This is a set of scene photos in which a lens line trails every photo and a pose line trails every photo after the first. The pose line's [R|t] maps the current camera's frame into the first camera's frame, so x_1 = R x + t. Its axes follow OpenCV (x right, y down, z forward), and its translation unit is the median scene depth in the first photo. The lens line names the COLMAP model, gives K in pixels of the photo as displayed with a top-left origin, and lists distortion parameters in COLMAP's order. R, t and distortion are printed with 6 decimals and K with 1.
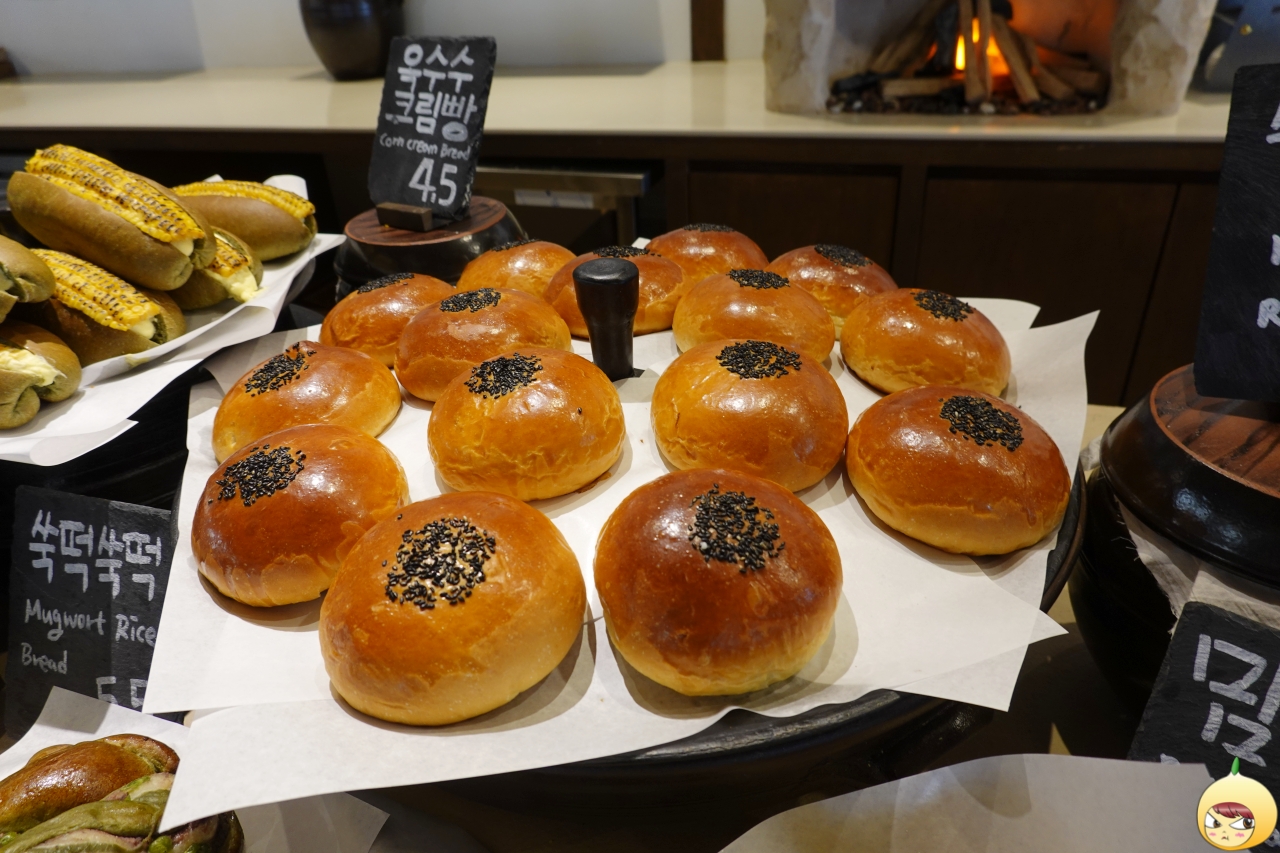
lens RADIAL K [[852.3, 0, 635.7], [0, 852.3, 424.1], [0, 0, 1]] dist [0.003644, -0.003680]
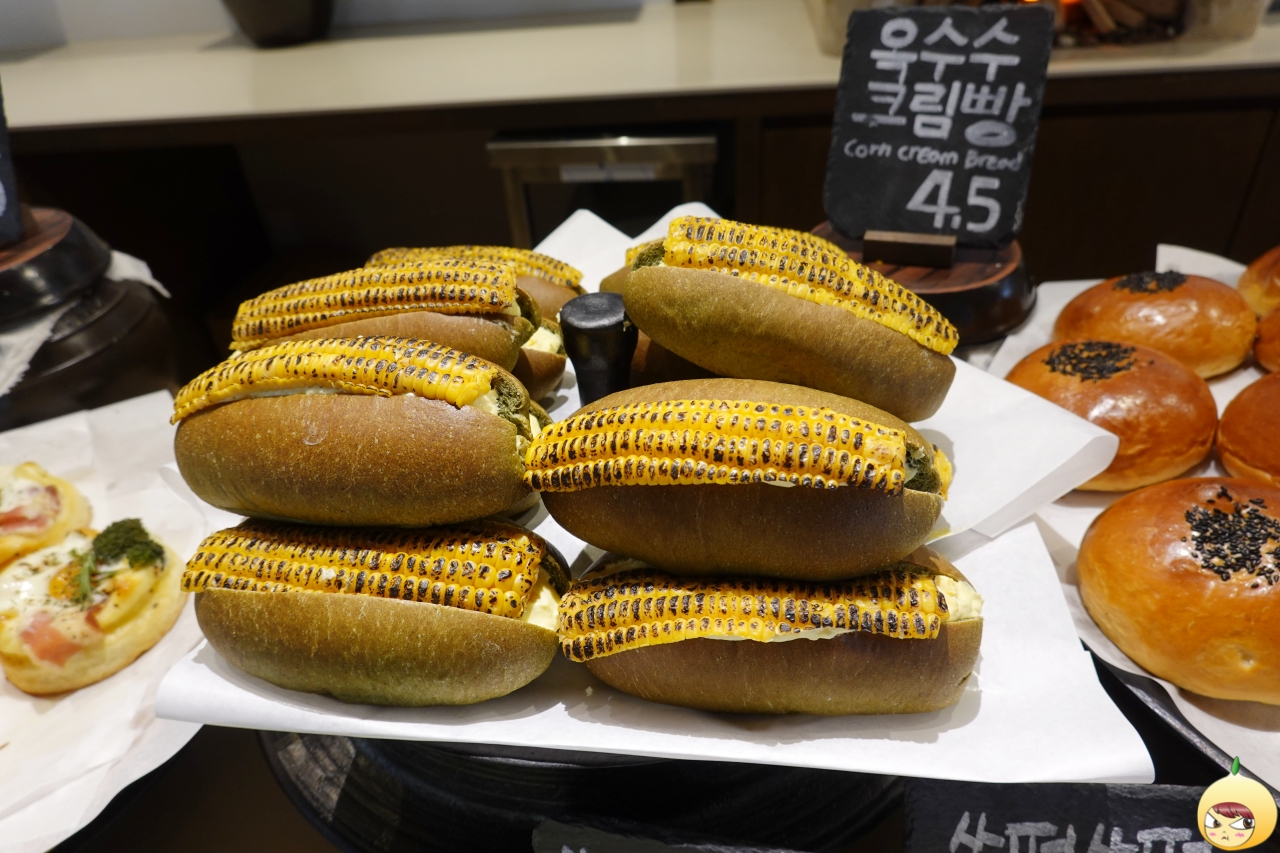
lens RADIAL K [[852.3, 0, 642.8], [0, 852.3, 426.2], [0, 0, 1]] dist [0.003644, -0.003680]
pose [[0.976980, -0.133121, 0.166703, -0.675941], [0.121994, 0.989667, 0.075339, -0.178210], [-0.175010, -0.053268, 0.983125, 0.287626]]
